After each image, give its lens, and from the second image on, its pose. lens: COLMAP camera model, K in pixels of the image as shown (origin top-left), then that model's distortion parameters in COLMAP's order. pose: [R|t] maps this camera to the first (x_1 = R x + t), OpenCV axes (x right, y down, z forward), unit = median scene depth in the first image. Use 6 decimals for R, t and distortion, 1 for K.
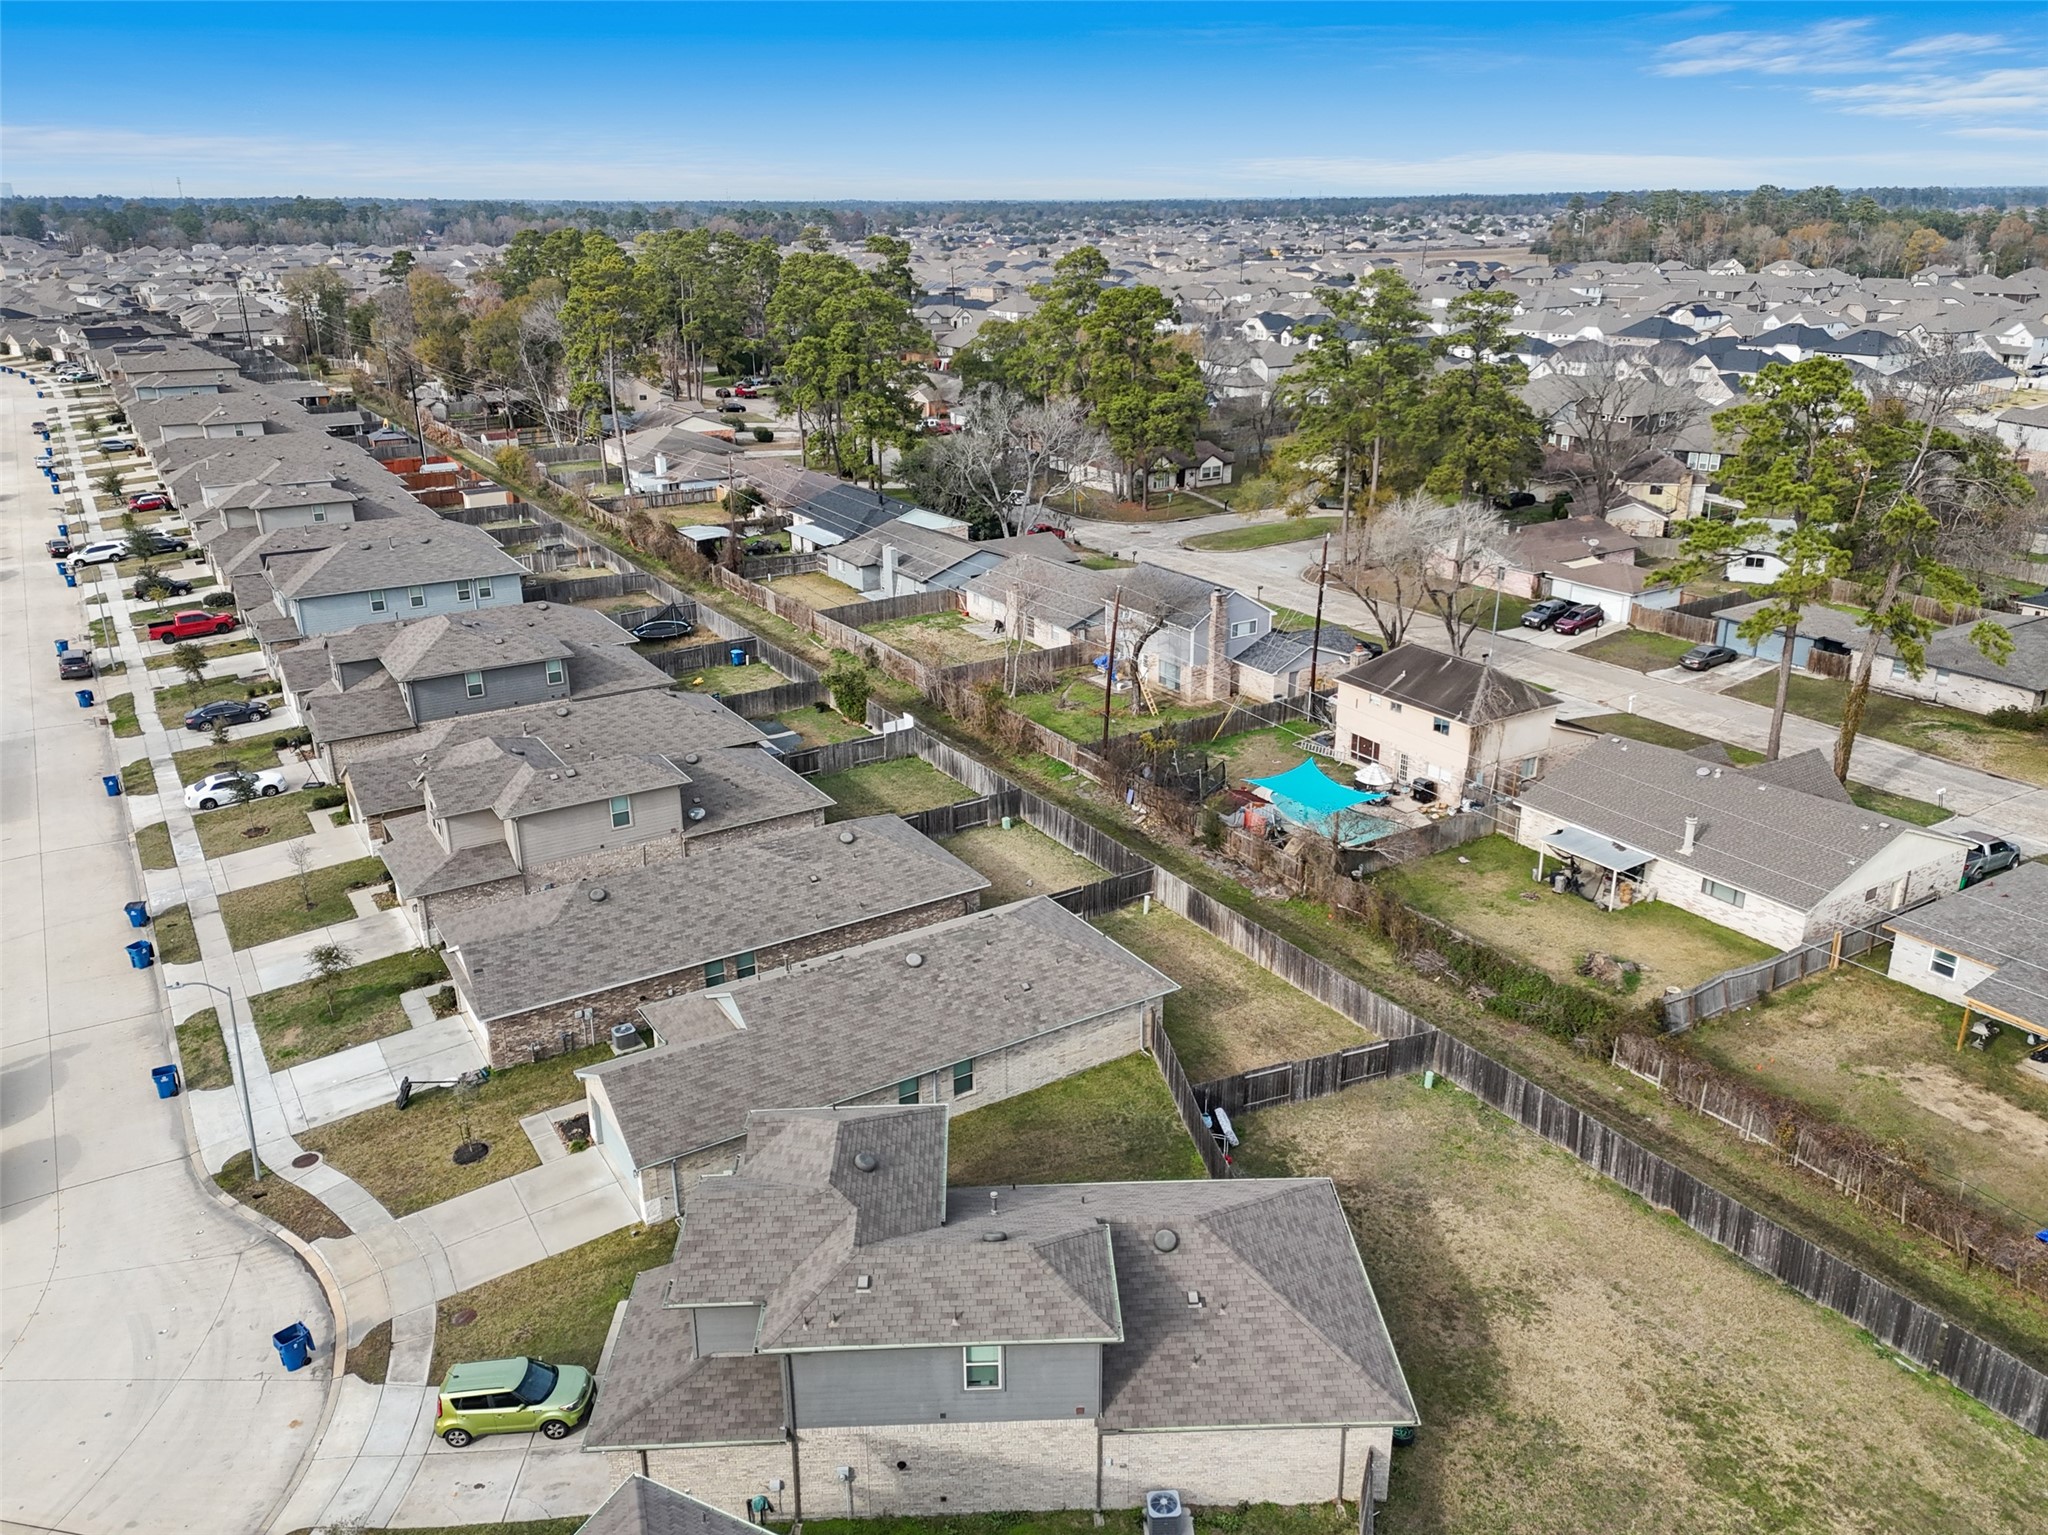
lens RADIAL K [[1462.5, 0, 992.5], [0, 1462.5, 771.7], [0, 0, 1]] dist [0.091935, -0.093858]
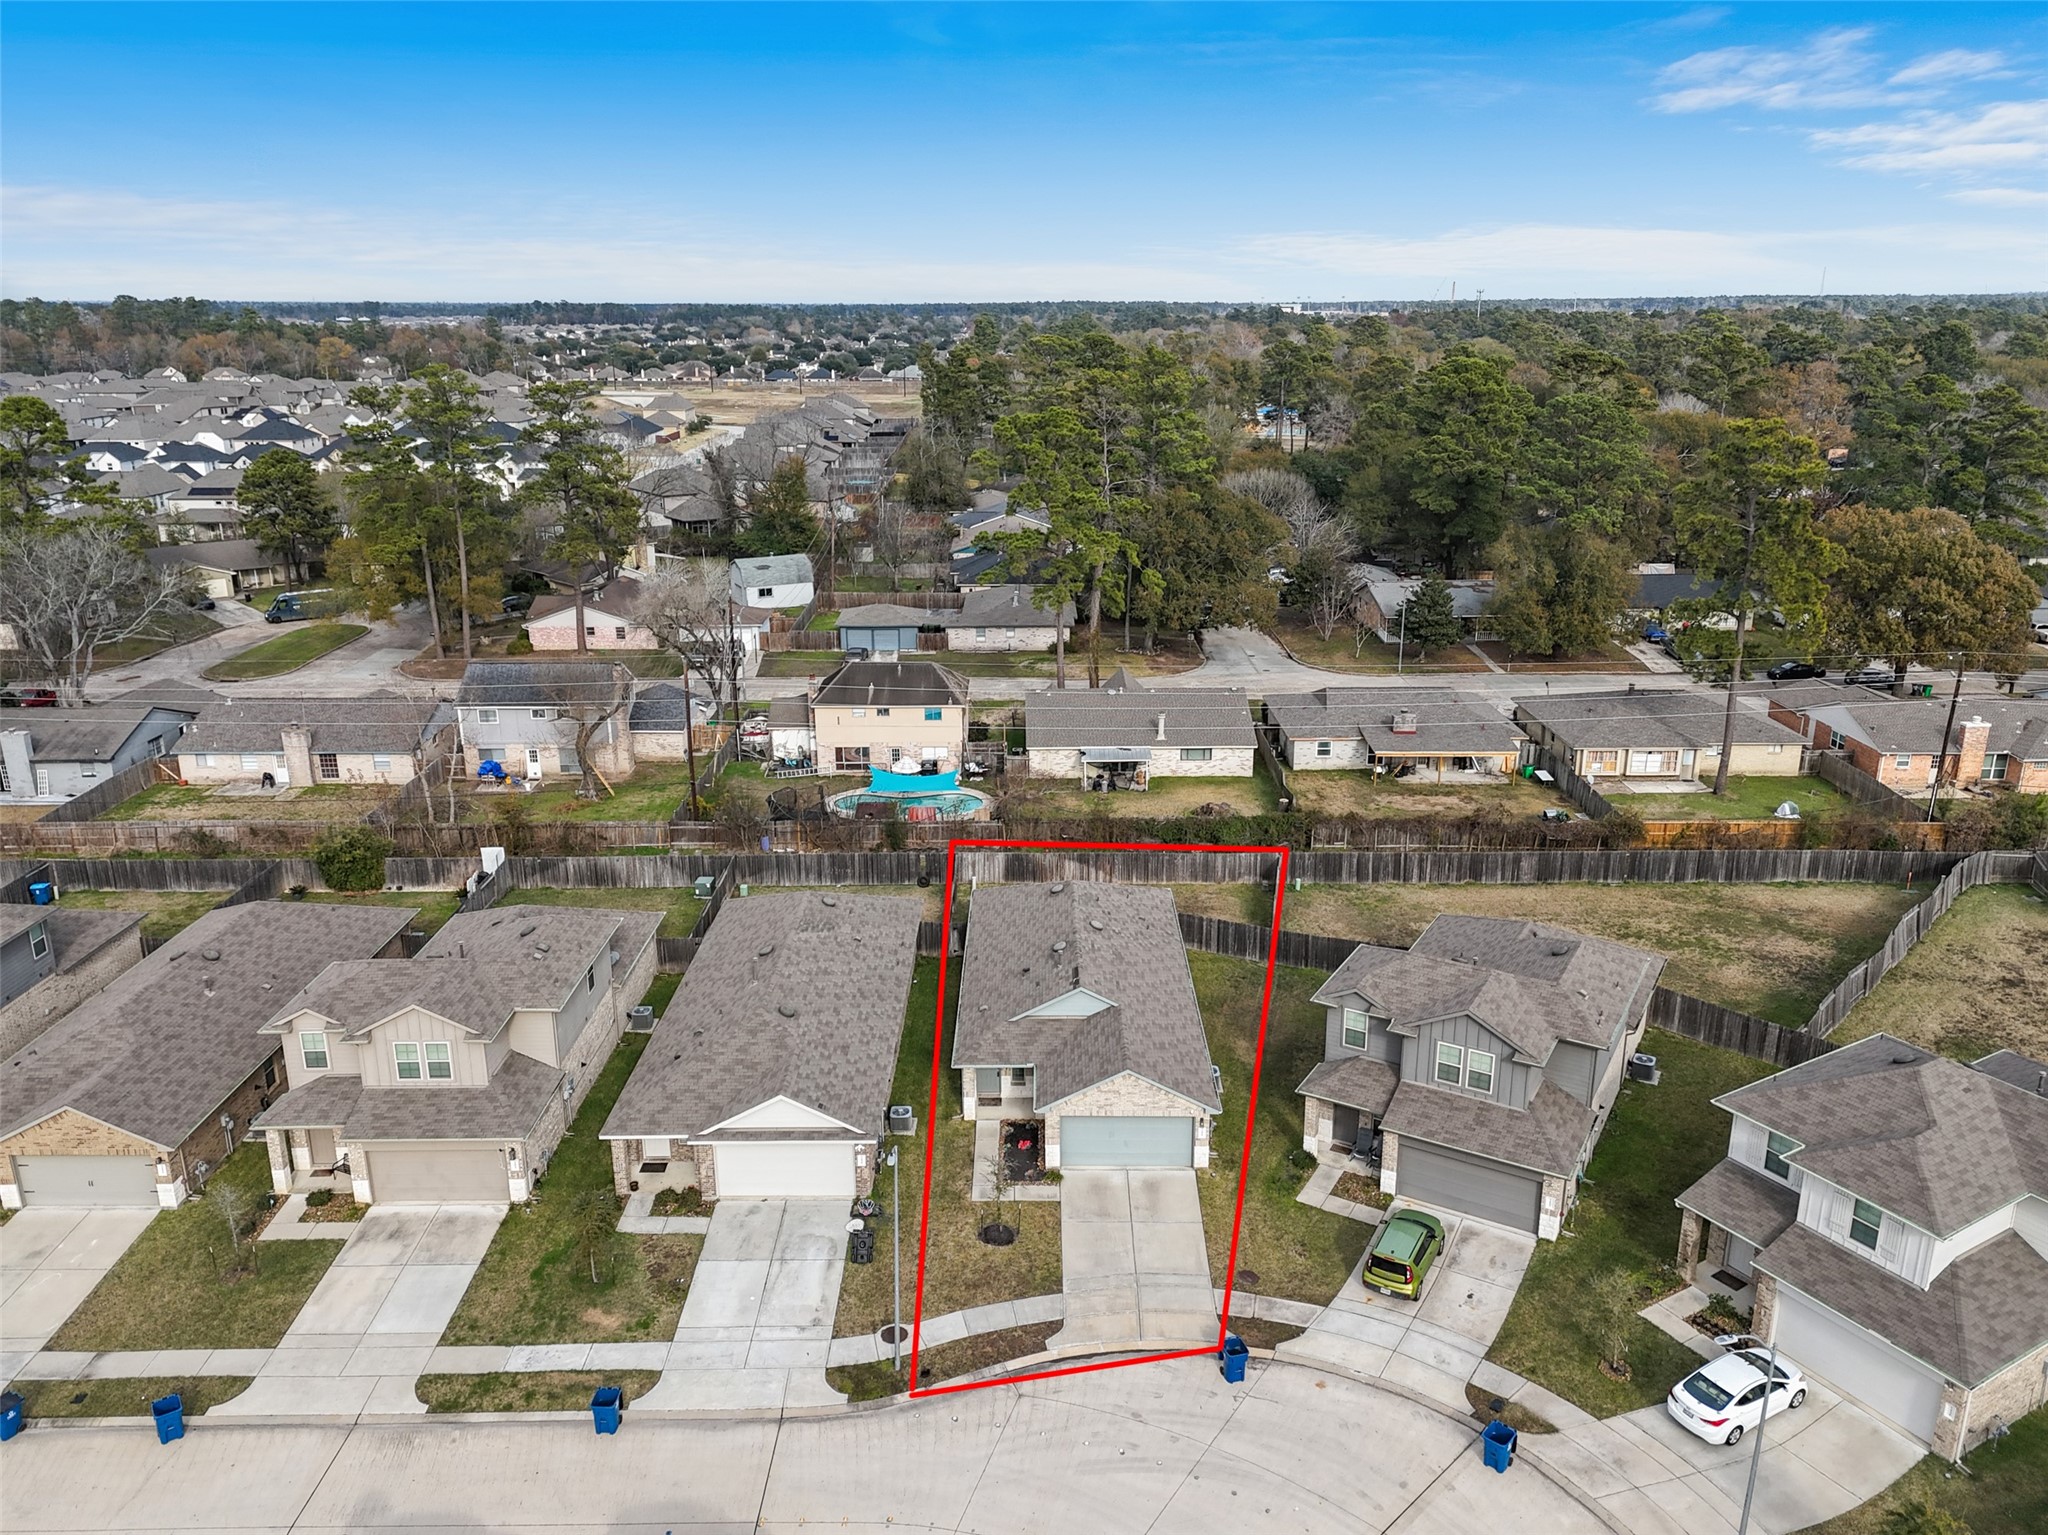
lens RADIAL K [[1462.5, 0, 992.5], [0, 1462.5, 771.7], [0, 0, 1]] dist [0.091935, -0.093858]
pose [[0.554041, -0.249146, 0.794333, -0.878417], [0.301096, 0.949542, 0.087816, -0.103523], [-0.776131, 0.190517, 0.601102, 0.289346]]
